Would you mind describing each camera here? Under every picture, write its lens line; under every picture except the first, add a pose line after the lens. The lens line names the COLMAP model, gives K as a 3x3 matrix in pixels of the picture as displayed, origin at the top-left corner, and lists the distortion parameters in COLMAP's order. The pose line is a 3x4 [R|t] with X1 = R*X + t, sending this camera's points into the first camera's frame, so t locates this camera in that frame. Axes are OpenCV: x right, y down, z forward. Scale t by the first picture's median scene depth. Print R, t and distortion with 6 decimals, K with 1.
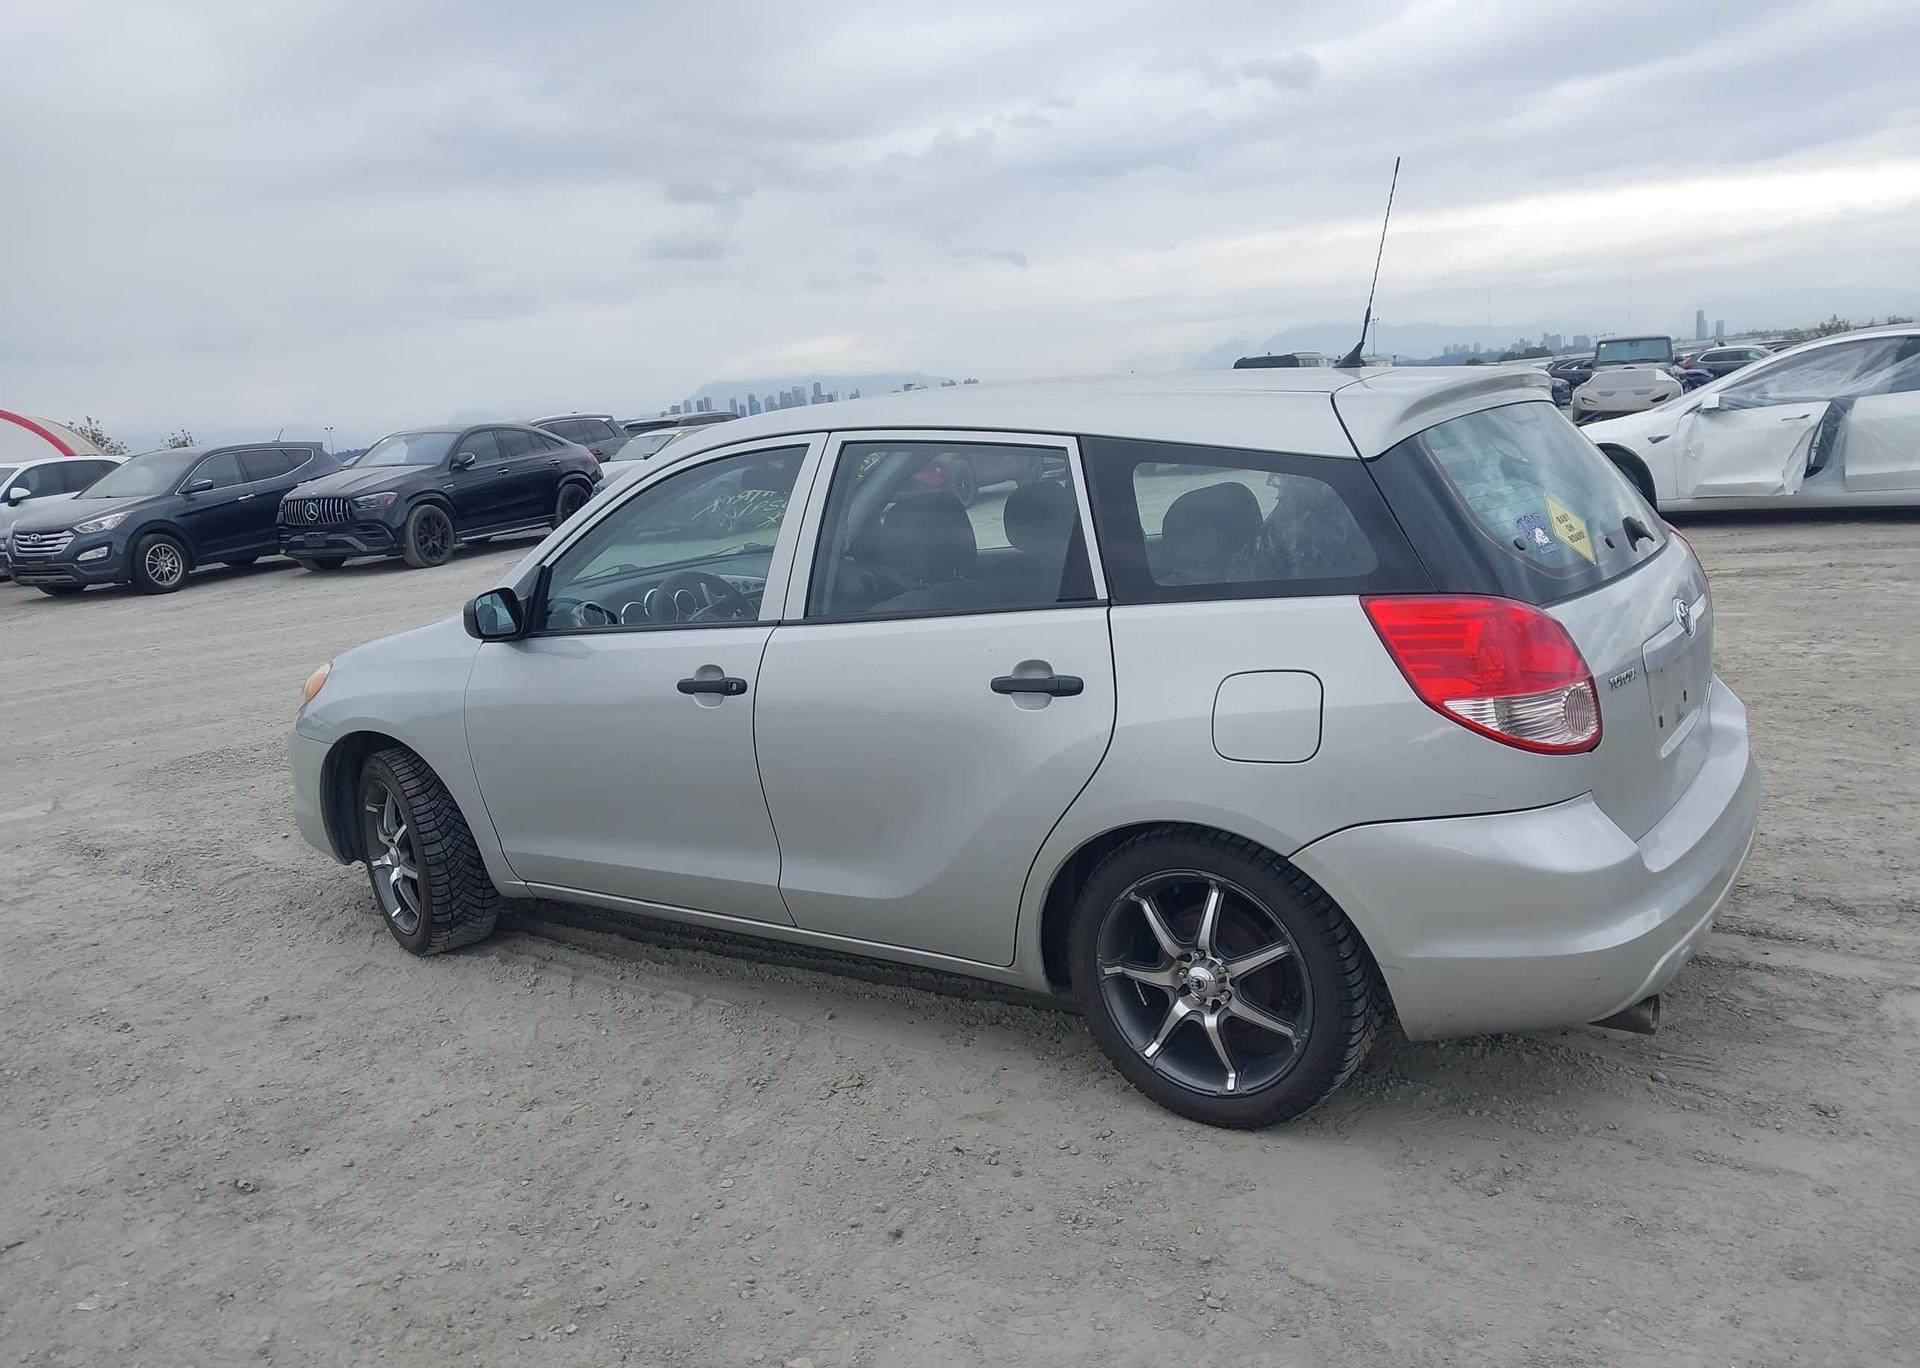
lens RADIAL K [[1522.0, 0, 965.5], [0, 1522.0, 714.8], [0, 0, 1]] dist [0.058486, -0.101406]
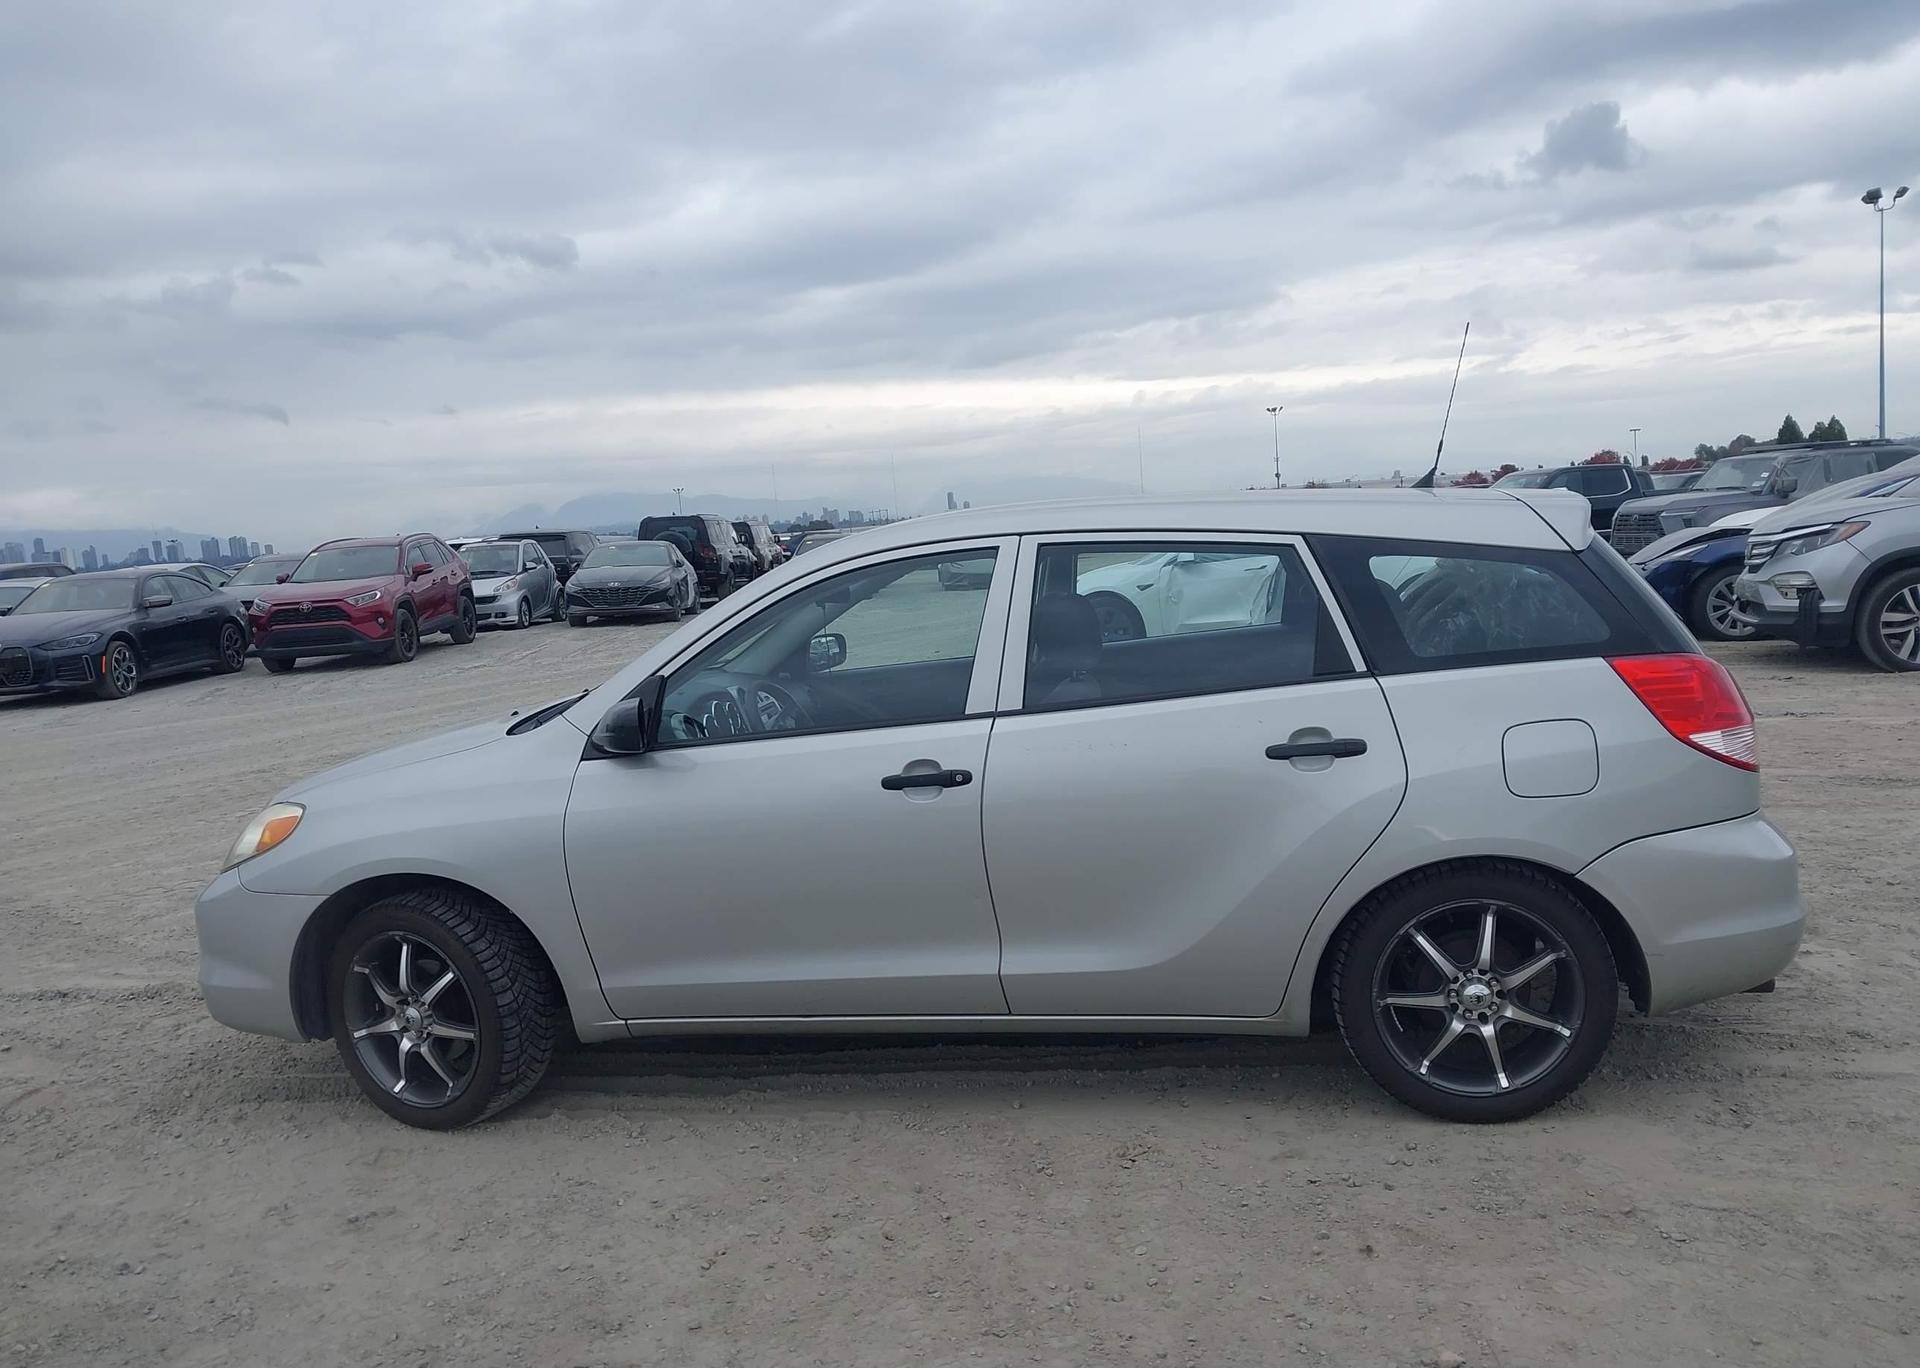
lens RADIAL K [[1528.8, 0, 960.0], [0, 1528.8, 684.0], [0, 0, 1]] dist [0.073745, -0.121632]
pose [[0.900540, -0.025563, 0.434021, -0.596701], [0.080259, 0.990888, -0.108167, 0.030189], [-0.427301, 0.132243, 0.894385, 0.075416]]
